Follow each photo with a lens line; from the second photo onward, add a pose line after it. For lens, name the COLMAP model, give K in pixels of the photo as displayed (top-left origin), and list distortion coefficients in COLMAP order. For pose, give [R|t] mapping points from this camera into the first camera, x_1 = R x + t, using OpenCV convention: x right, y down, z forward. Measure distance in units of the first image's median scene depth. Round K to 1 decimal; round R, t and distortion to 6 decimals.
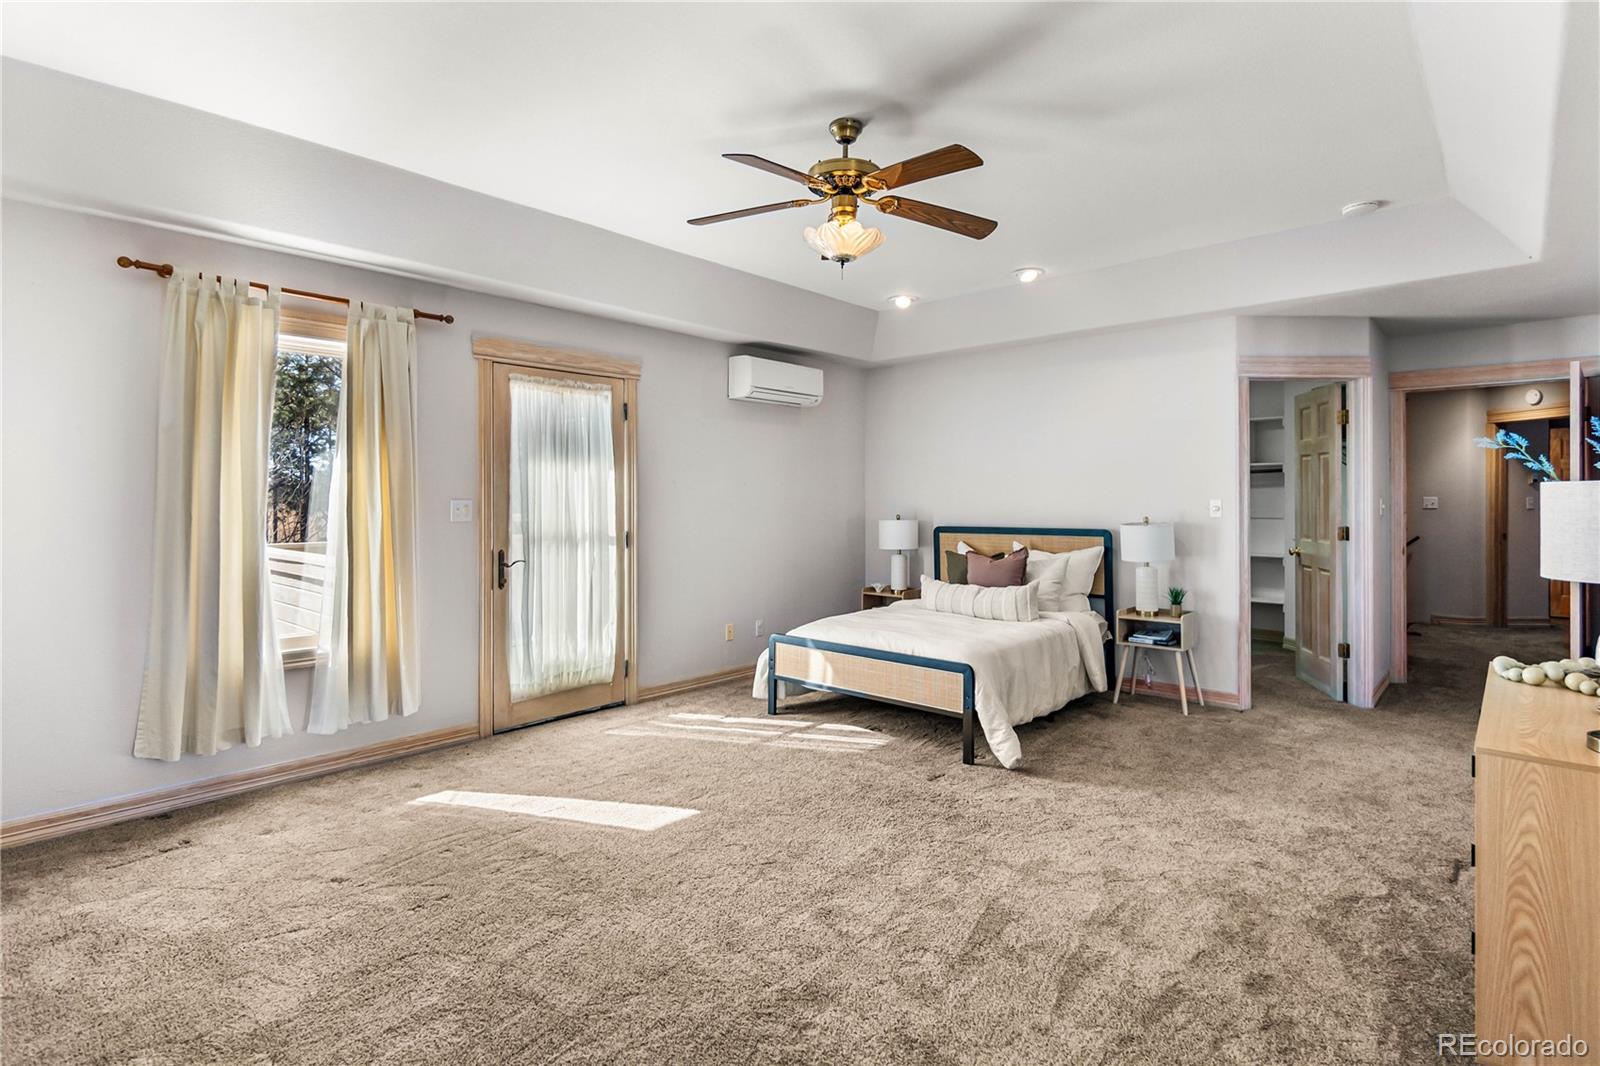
lens RADIAL K [[784.1, 0, 801.2], [0, 784.1, 488.5], [0, 0, 1]] dist [-0.001536, 0.000156]
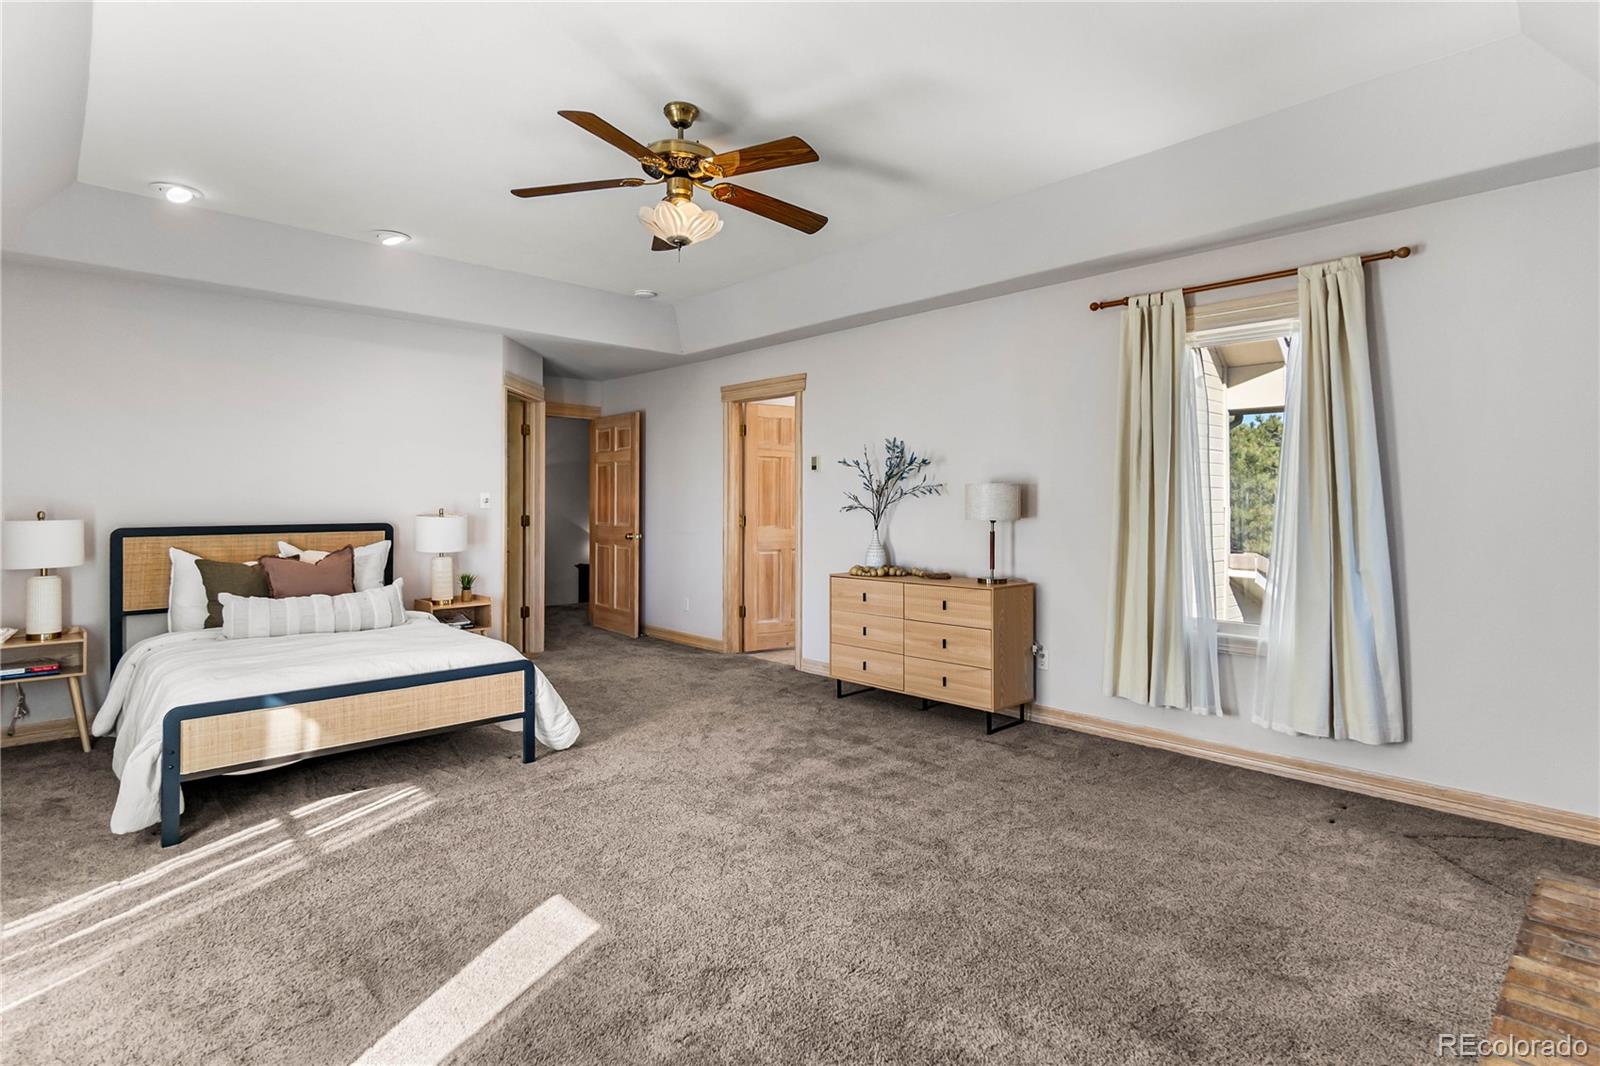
lens RADIAL K [[801.1, 0, 775.5], [0, 801.1, 502.9], [0, 0, 1]] dist [-0.000790, 0.000024]
pose [[0.092870, -0.000470, 0.995678, -0.678598], [-0.020312, 0.999791, 0.002366, 0.019915], [-0.995471, -0.020444, 0.092841, 0.556886]]
